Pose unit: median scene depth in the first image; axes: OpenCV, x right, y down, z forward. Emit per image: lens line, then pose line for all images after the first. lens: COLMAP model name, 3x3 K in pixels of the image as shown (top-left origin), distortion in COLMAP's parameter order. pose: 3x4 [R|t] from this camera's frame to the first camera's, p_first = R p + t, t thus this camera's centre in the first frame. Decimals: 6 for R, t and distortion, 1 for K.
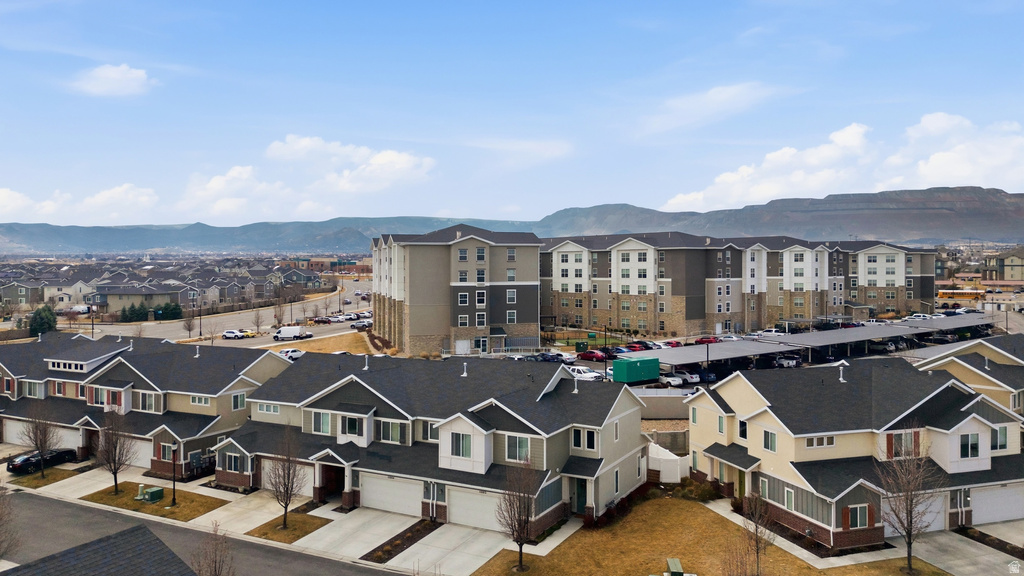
lens RADIAL K [[760.9, 0, 508.2], [0, 760.9, 272.7], [0, 0, 1]] dist [0.083160, -0.074350]
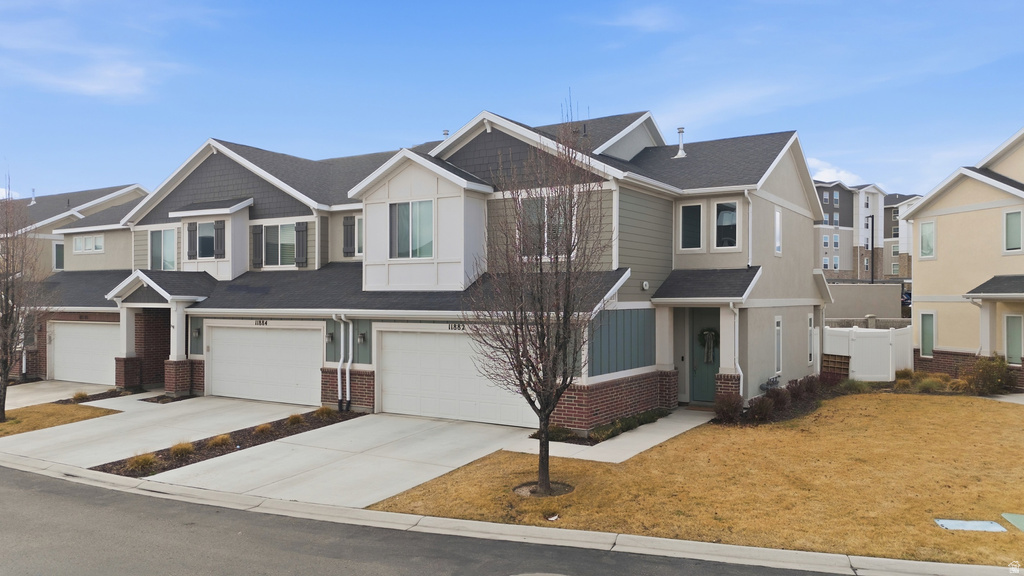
lens RADIAL K [[760.9, 0, 509.5], [0, 760.9, 288.7], [0, 0, 1]] dist [0.083160, -0.074350]
pose [[0.997935, 0.003651, -0.064129, 0.017303], [-0.004989, 0.999773, -0.020719, 0.246872], [0.064039, 0.020997, 0.997726, 0.547498]]
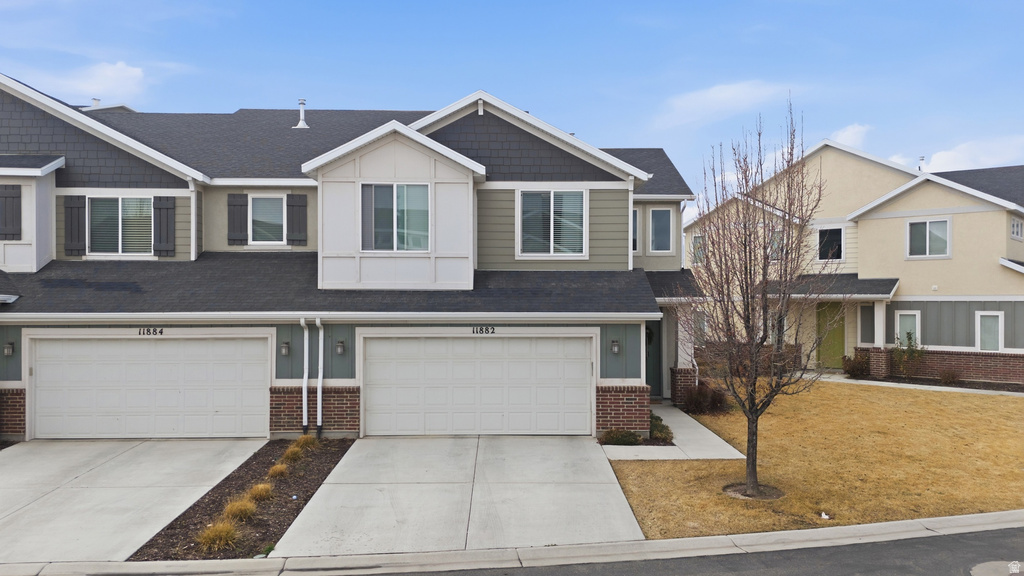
lens RADIAL K [[760.9, 0, 512.9], [0, 760.9, 295.3], [0, 0, 1]] dist [0.083160, -0.074350]
pose [[0.868609, 0.006328, 0.495458, -0.175174], [0.000290, 0.999912, -0.013278, 0.247075], [-0.495499, 0.011677, 0.868530, 0.619463]]
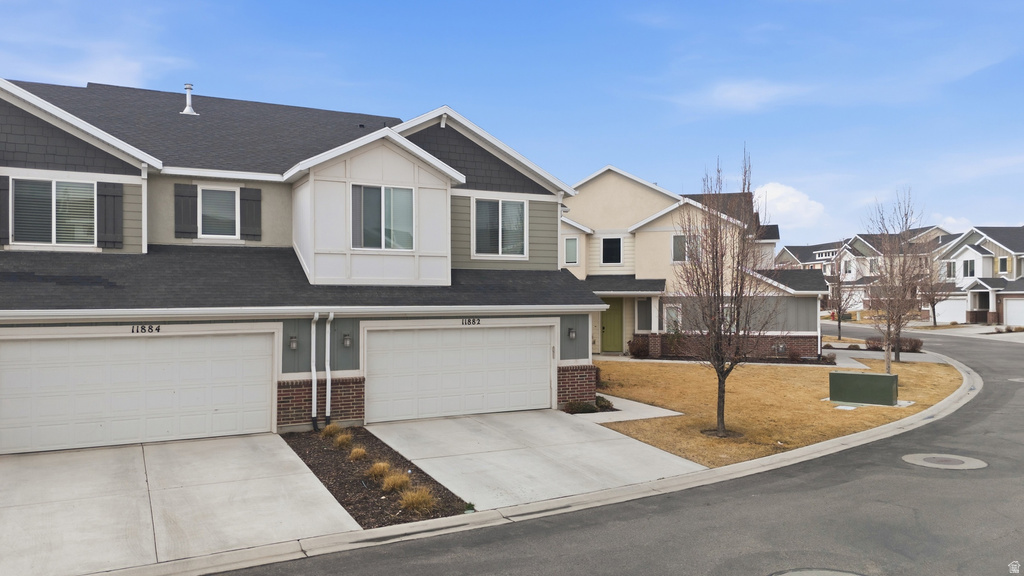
lens RADIAL K [[760.9, 0, 514.7], [0, 760.9, 295.5], [0, 0, 1]] dist [0.083160, -0.074350]
pose [[0.556655, 0.004439, 0.830732, -0.313319], [0.008025, 0.999910, -0.010720, 0.249131], [-0.830705, 0.012634, 0.556570, 0.684183]]
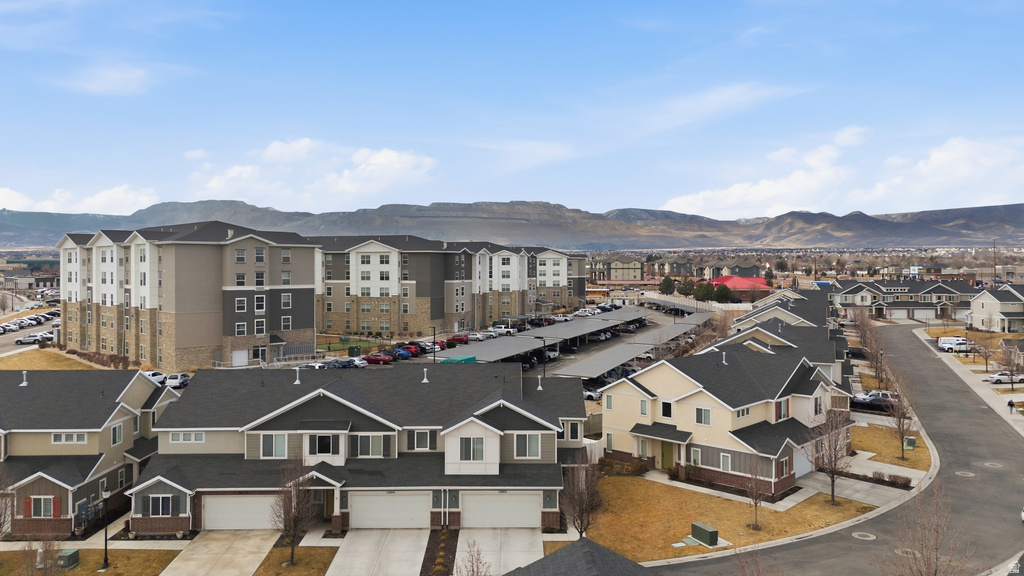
lens RADIAL K [[760.9, 0, 513.2], [0, 760.9, 267.4], [0, 0, 1]] dist [0.083160, -0.074350]
pose [[0.874832, 0.003071, 0.484416, -0.465930], [0.001046, 0.999966, -0.008230, -0.004712], [-0.484424, 0.007706, 0.874799, 0.084712]]
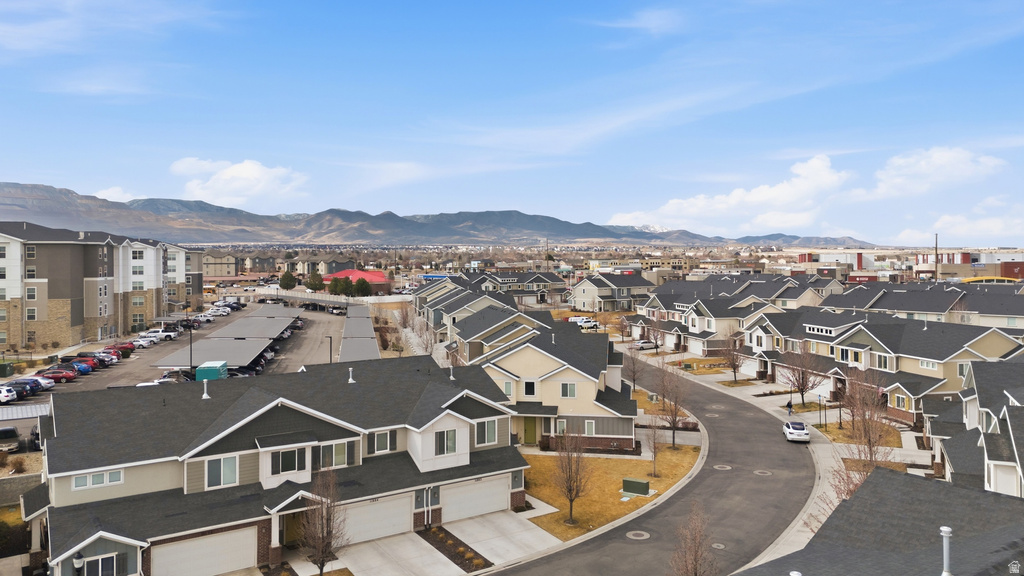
lens RADIAL K [[760.9, 0, 516.5], [0, 760.9, 260.6], [0, 0, 1]] dist [0.083160, -0.074350]
pose [[0.455882, 0.002837, 0.890036, -0.836262], [0.009712, 0.999920, -0.008162, -0.000448], [-0.889987, 0.012364, 0.455818, 0.430829]]
